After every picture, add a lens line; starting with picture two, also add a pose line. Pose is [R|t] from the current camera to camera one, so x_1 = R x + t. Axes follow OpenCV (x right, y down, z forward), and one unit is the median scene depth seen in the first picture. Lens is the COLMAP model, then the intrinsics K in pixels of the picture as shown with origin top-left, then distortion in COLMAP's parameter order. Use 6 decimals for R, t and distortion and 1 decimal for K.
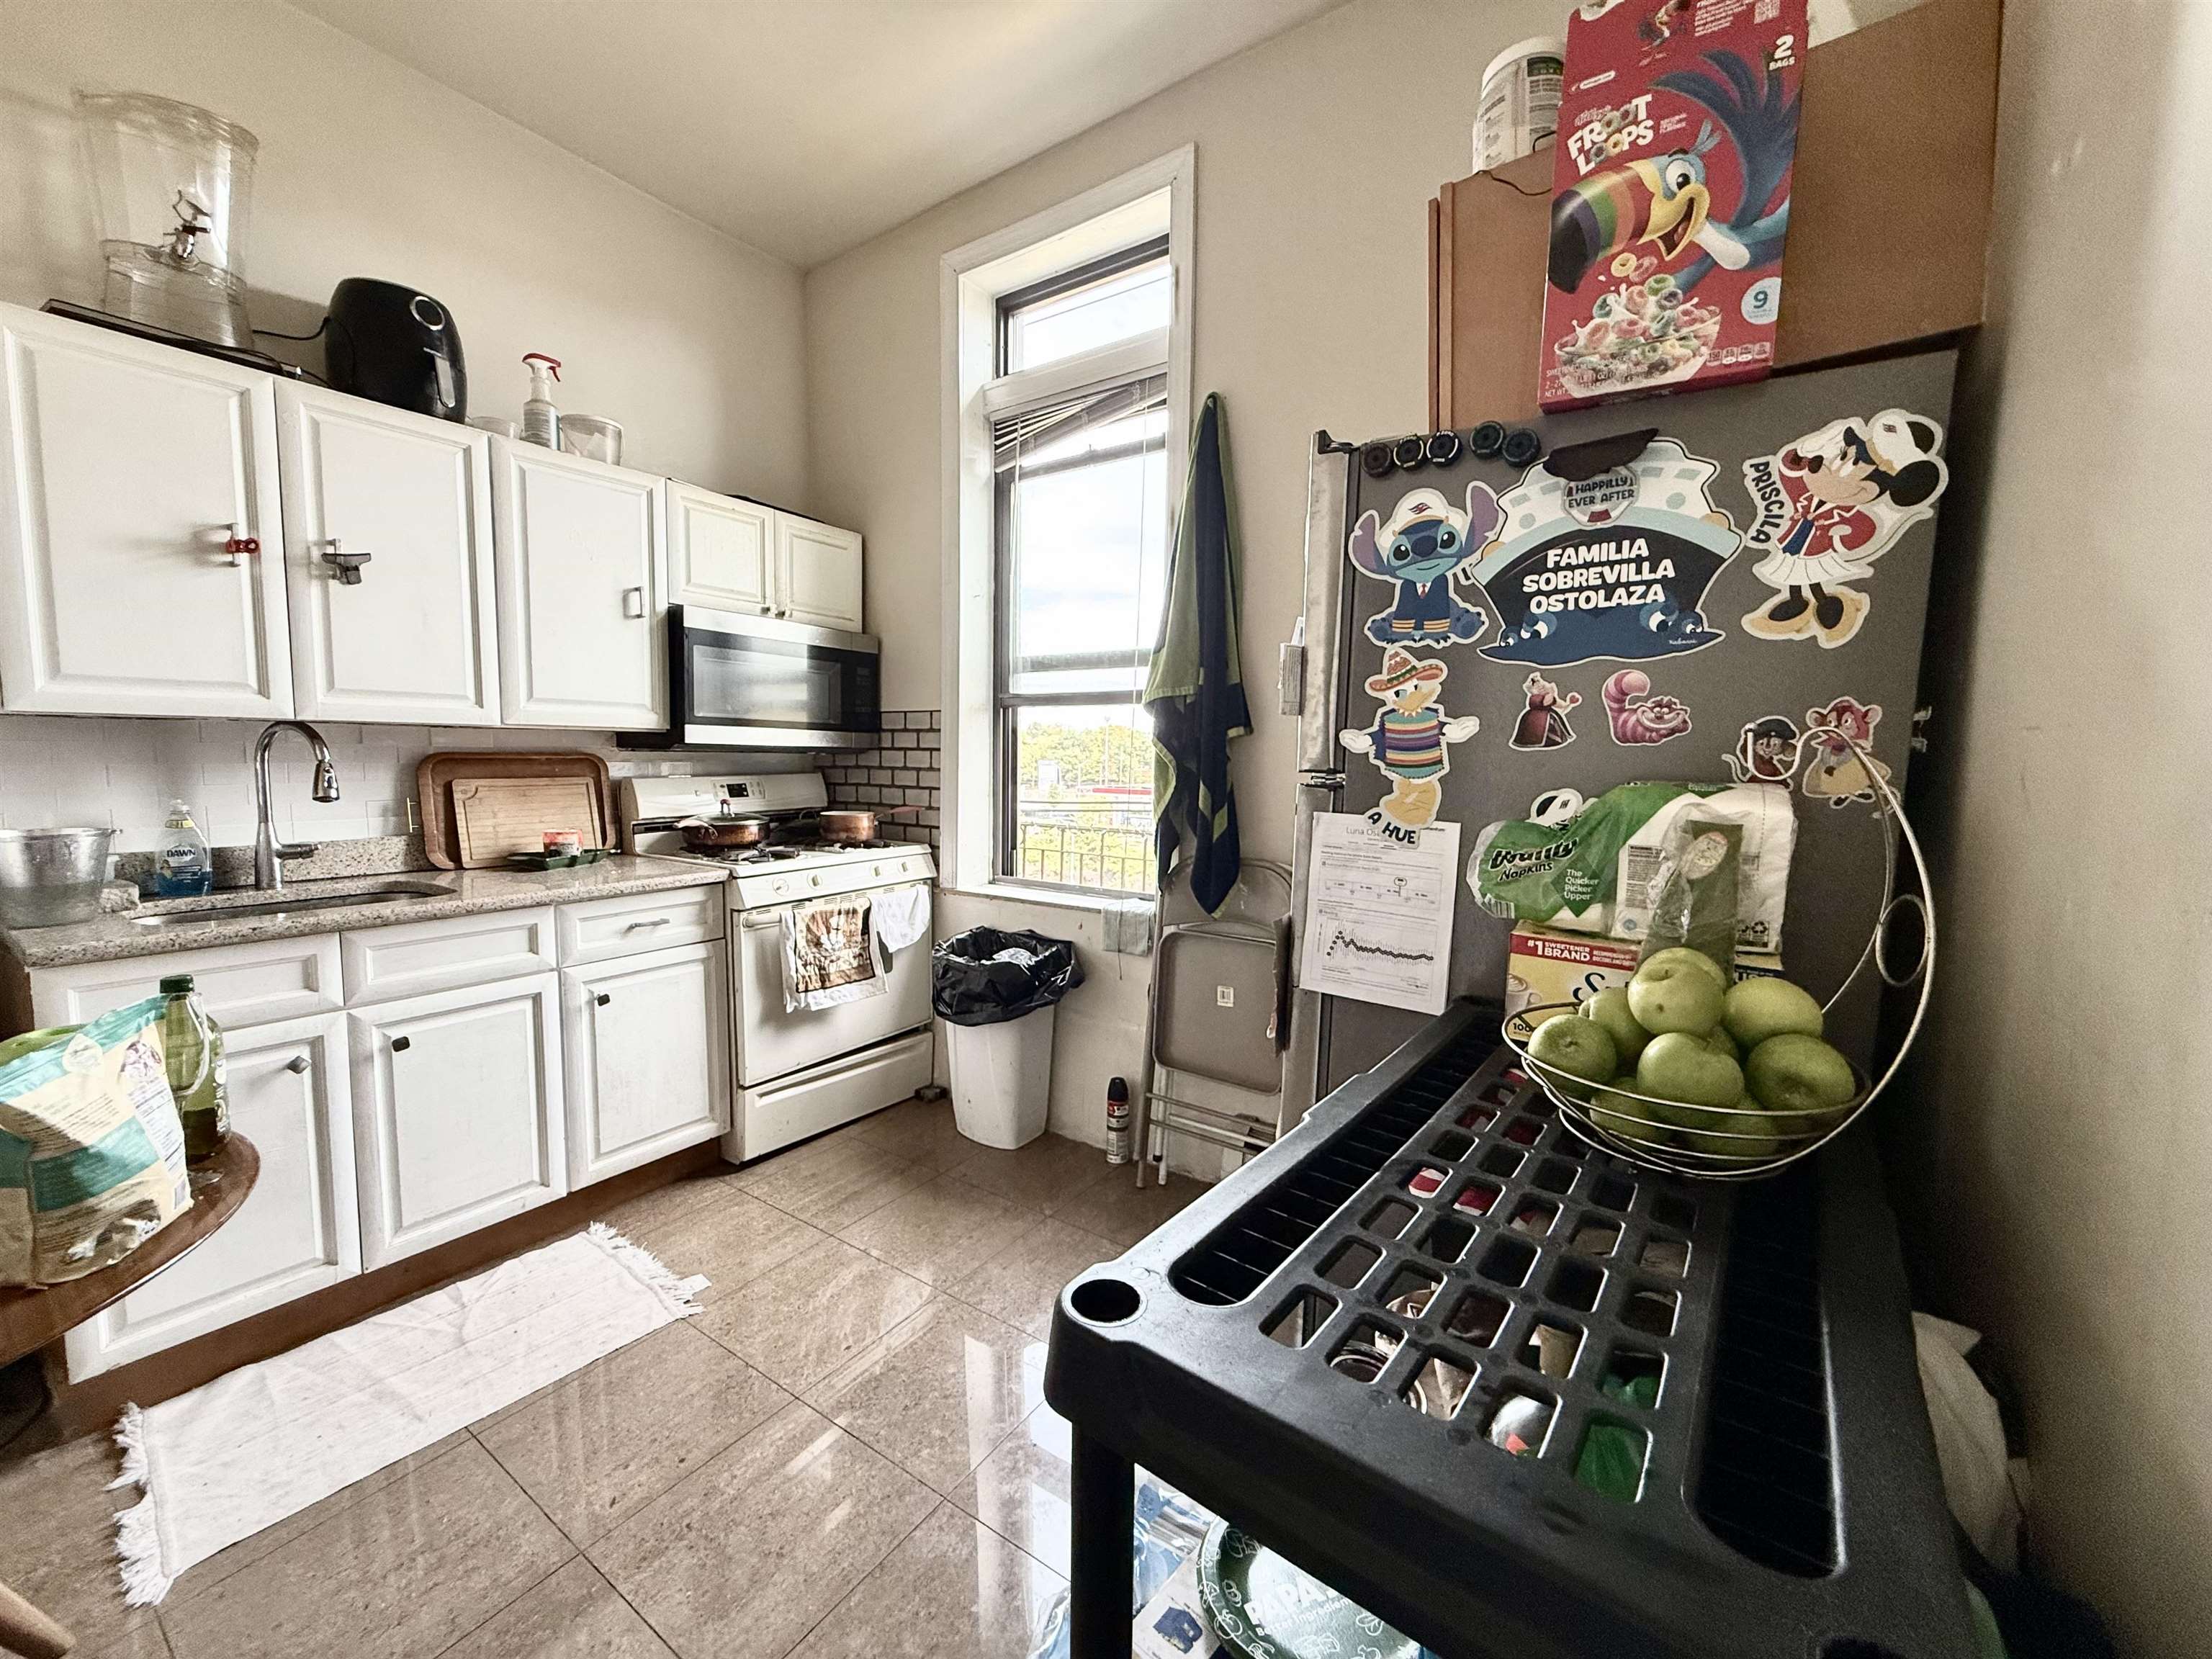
lens RADIAL K [[877.1, 0, 1099.9], [0, 877.1, 828.3], [0, 0, 1]] dist [0.000187, 0.000578]
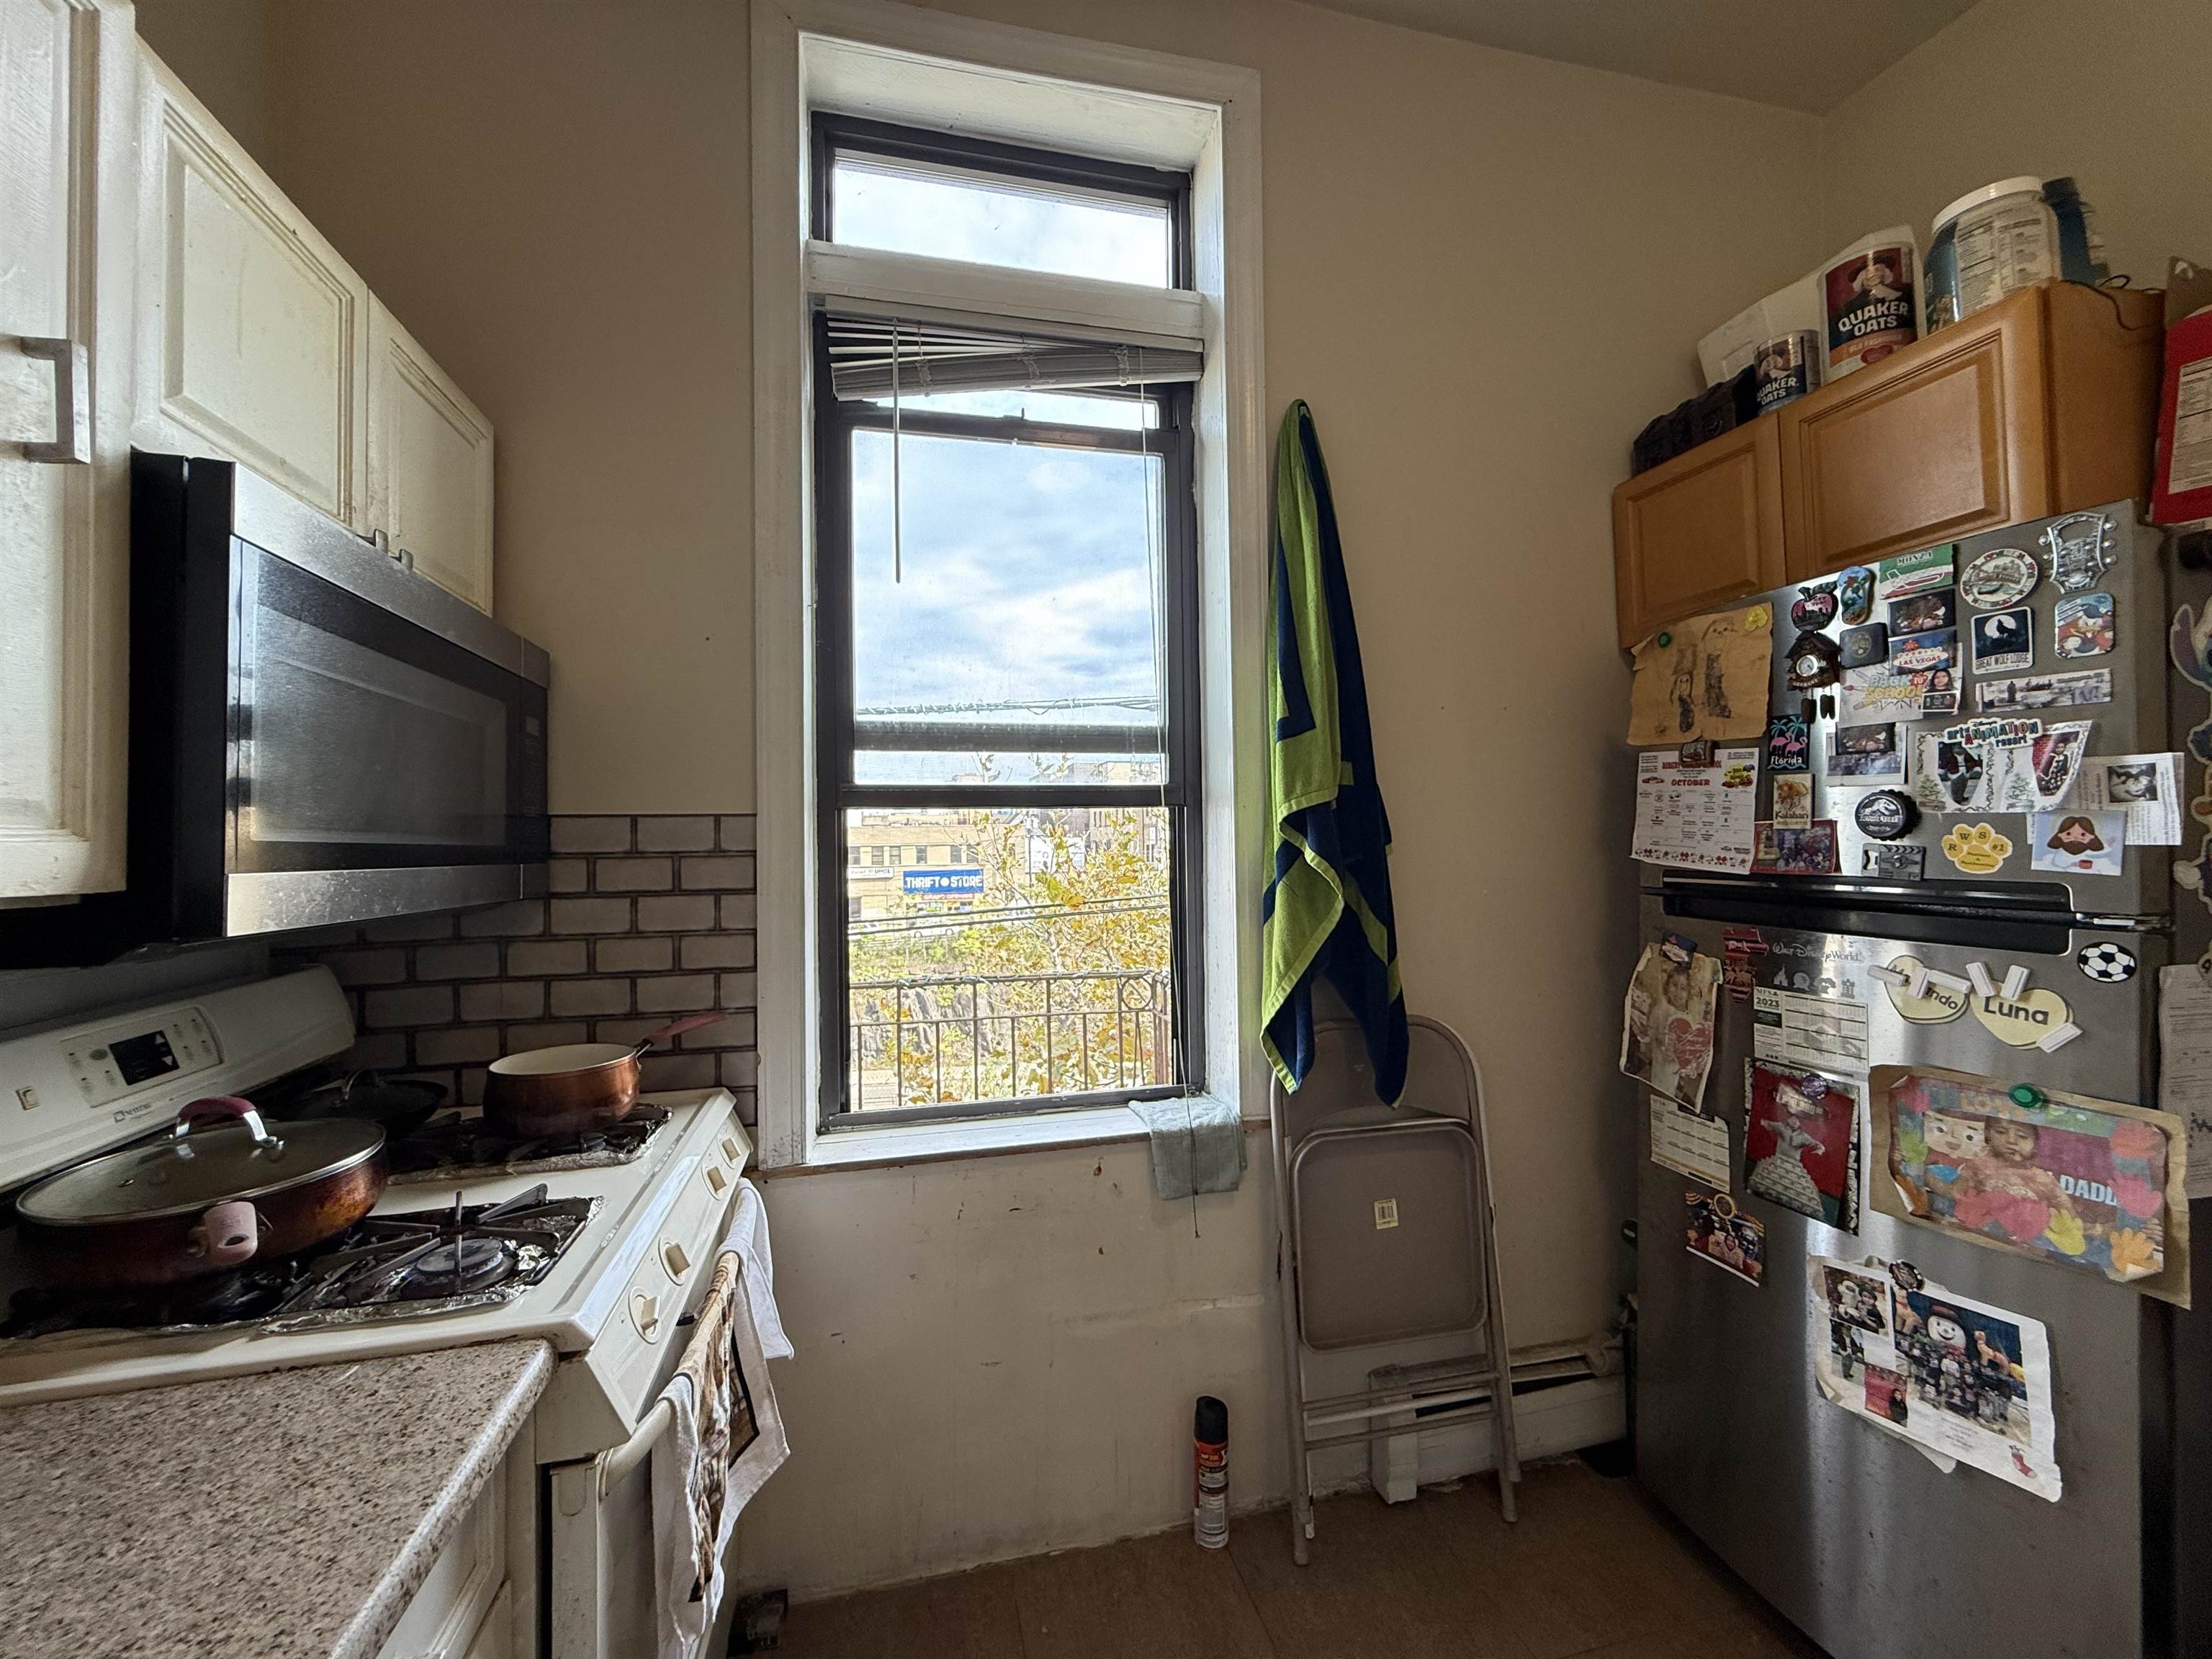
lens RADIAL K [[877.1, 0, 1099.9], [0, 877.1, 828.3], [0, 0, 1]] dist [0.000187, 0.000578]
pose [[0.661800, -0.011110, 0.749598, -0.465080], [0.087117, 0.994256, -0.062178, -0.084189], [-0.744601, 0.106452, 0.658966, 0.564960]]
